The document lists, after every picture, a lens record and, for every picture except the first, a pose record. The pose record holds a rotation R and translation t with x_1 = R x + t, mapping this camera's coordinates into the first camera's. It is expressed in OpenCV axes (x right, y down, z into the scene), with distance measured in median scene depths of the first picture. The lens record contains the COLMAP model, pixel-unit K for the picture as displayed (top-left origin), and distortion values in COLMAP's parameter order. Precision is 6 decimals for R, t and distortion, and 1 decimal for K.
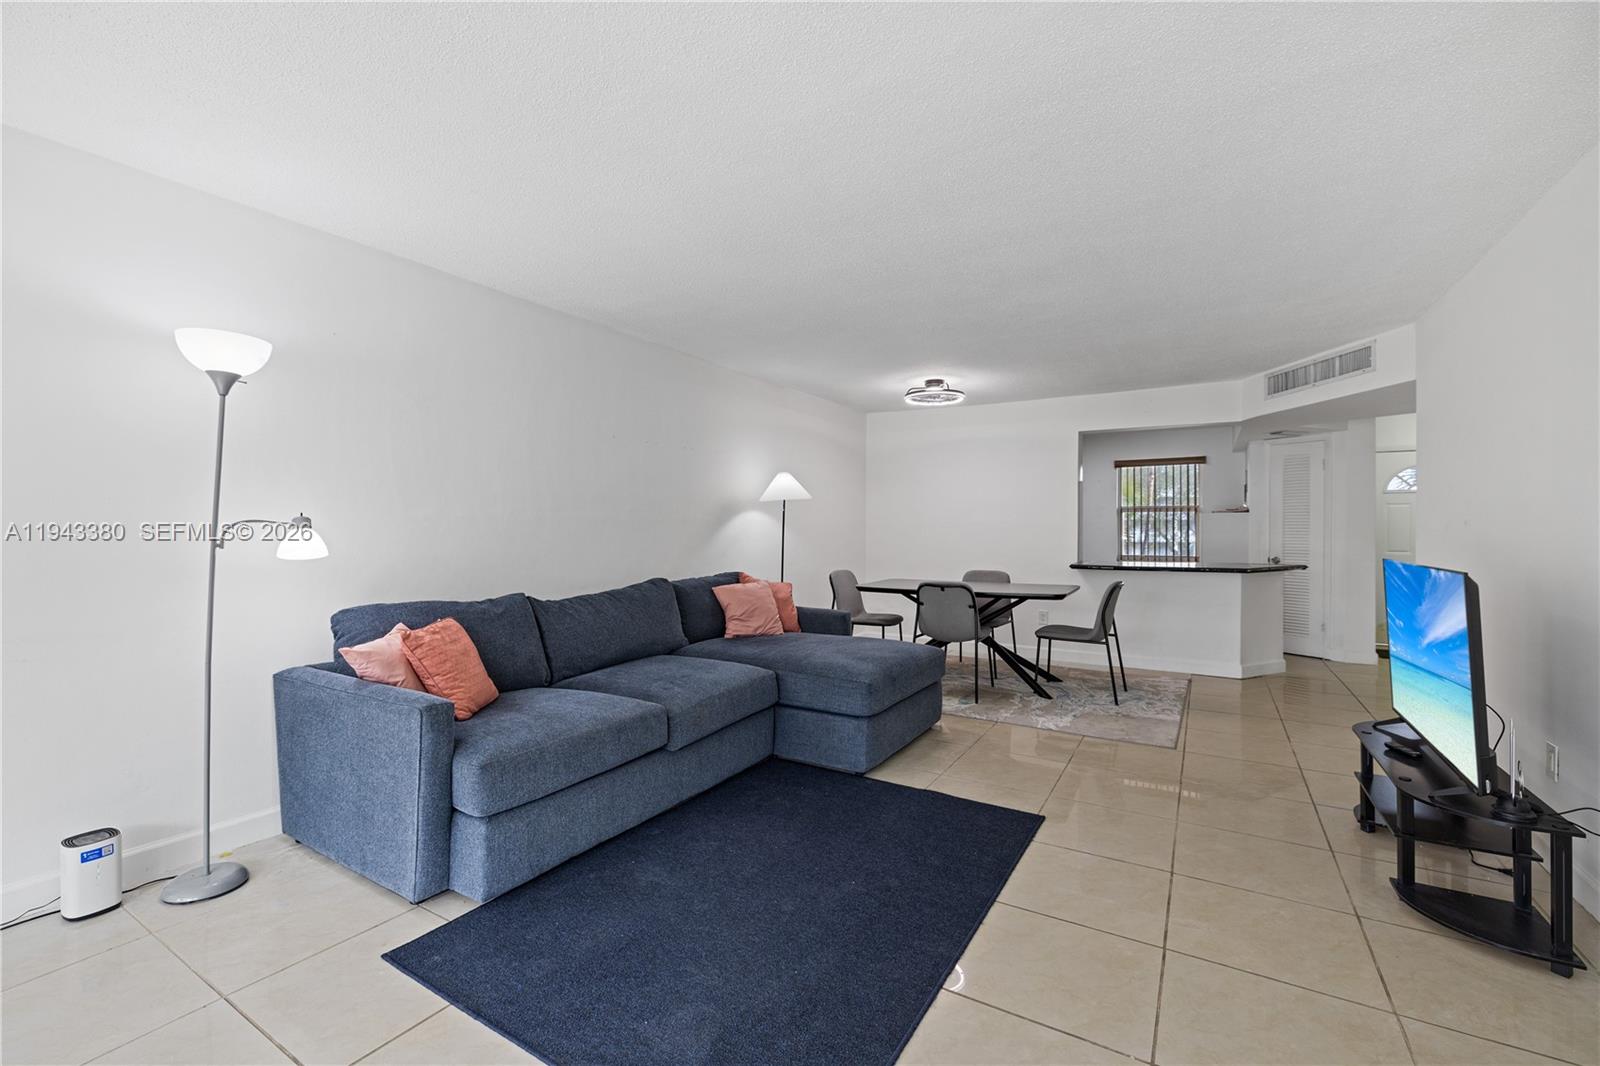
lens RADIAL K [[683.1, 0, 770.0], [0, 683.1, 520.2], [0, 0, 1]] dist [0.000832, -0.000109]
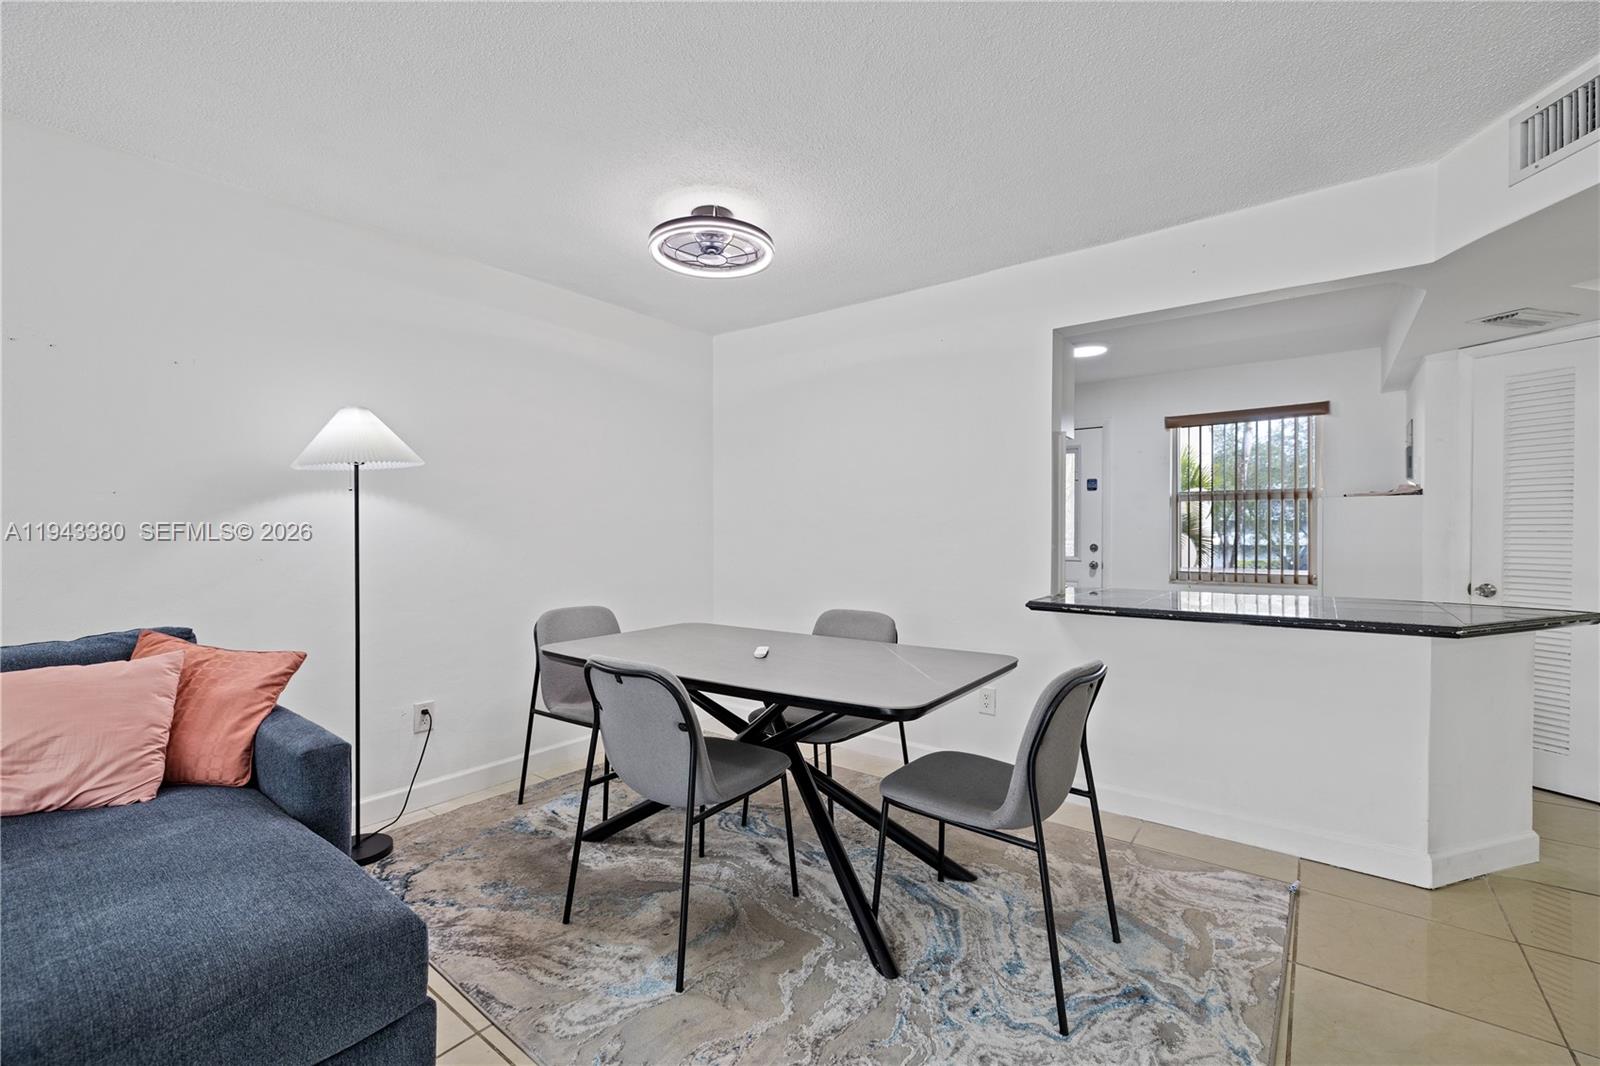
lens RADIAL K [[683.1, 0, 767.5], [0, 683.1, 531.5], [0, 0, 1]] dist [0.000832, -0.000109]
pose [[0.993852, -0.002597, -0.110687, 0.408288], [0.004027, 0.999911, 0.012699, 0.011820], [0.110645, -0.013067, 0.993774, 0.661294]]
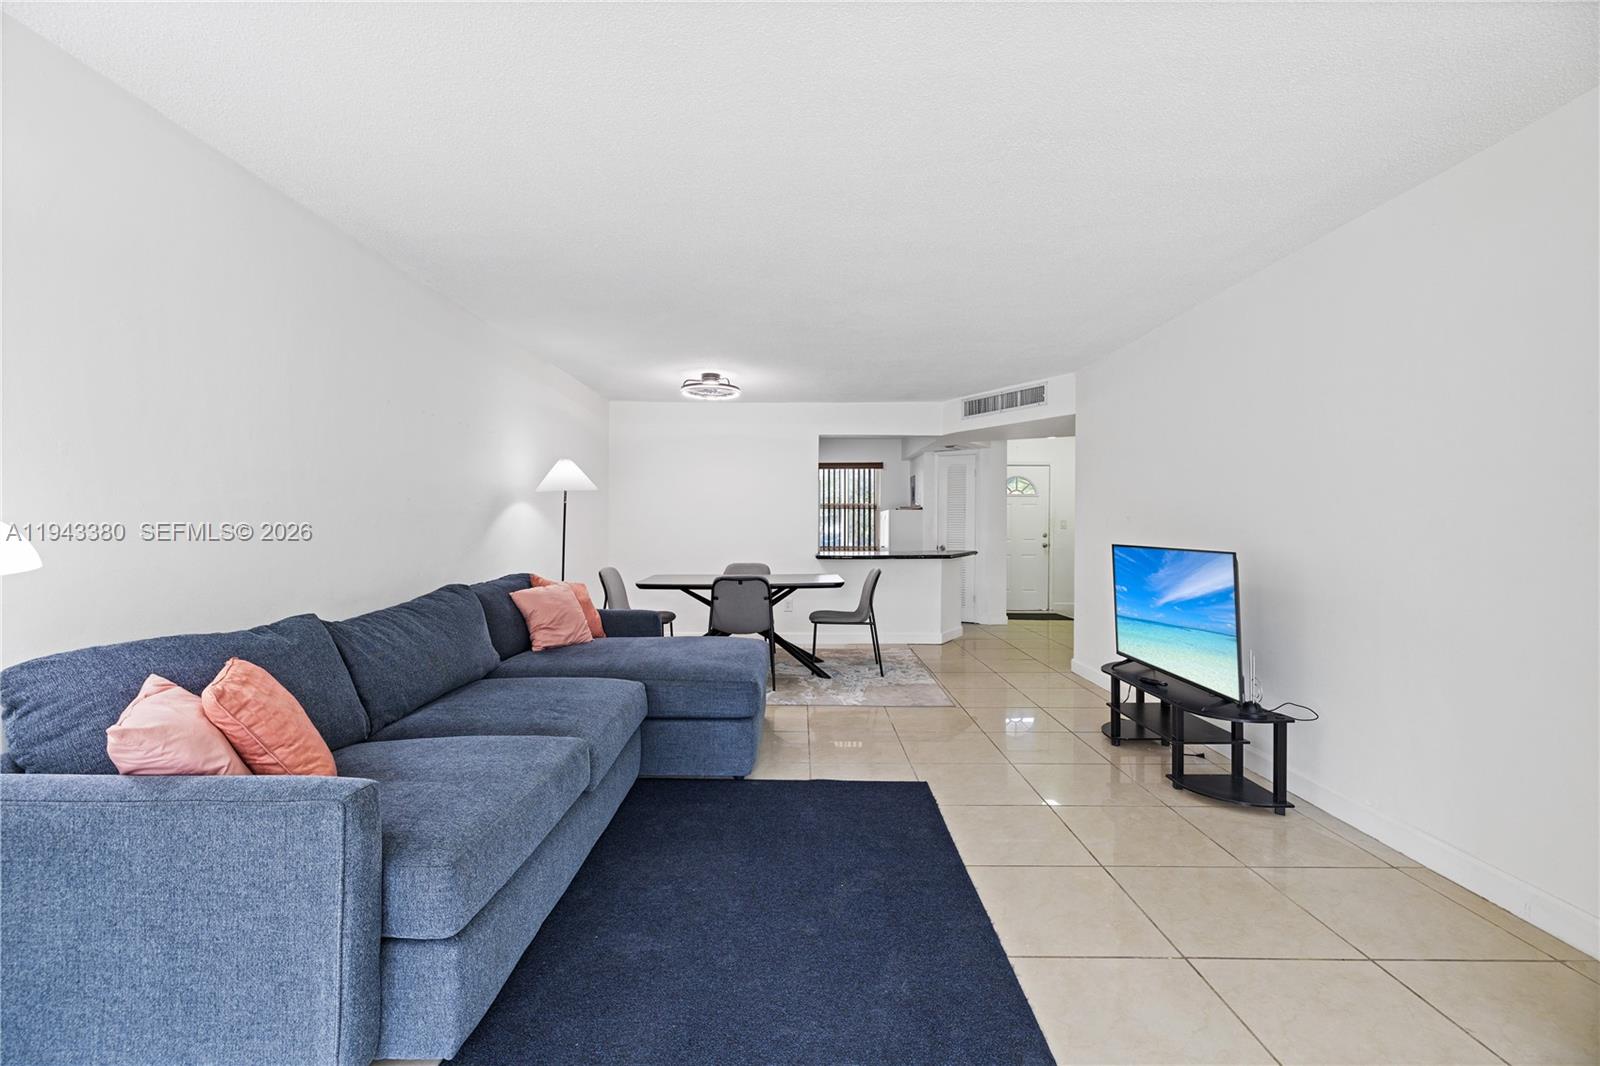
lens RADIAL K [[683.1, 0, 785.7], [0, 683.1, 525.3], [0, 0, 1]] dist [0.000832, -0.000109]
pose [[0.855070, -0.001625, 0.518510, -0.228393], [-0.005843, 0.999901, 0.012769, 0.003050], [-0.518480, -0.013948, 0.854976, 0.110609]]
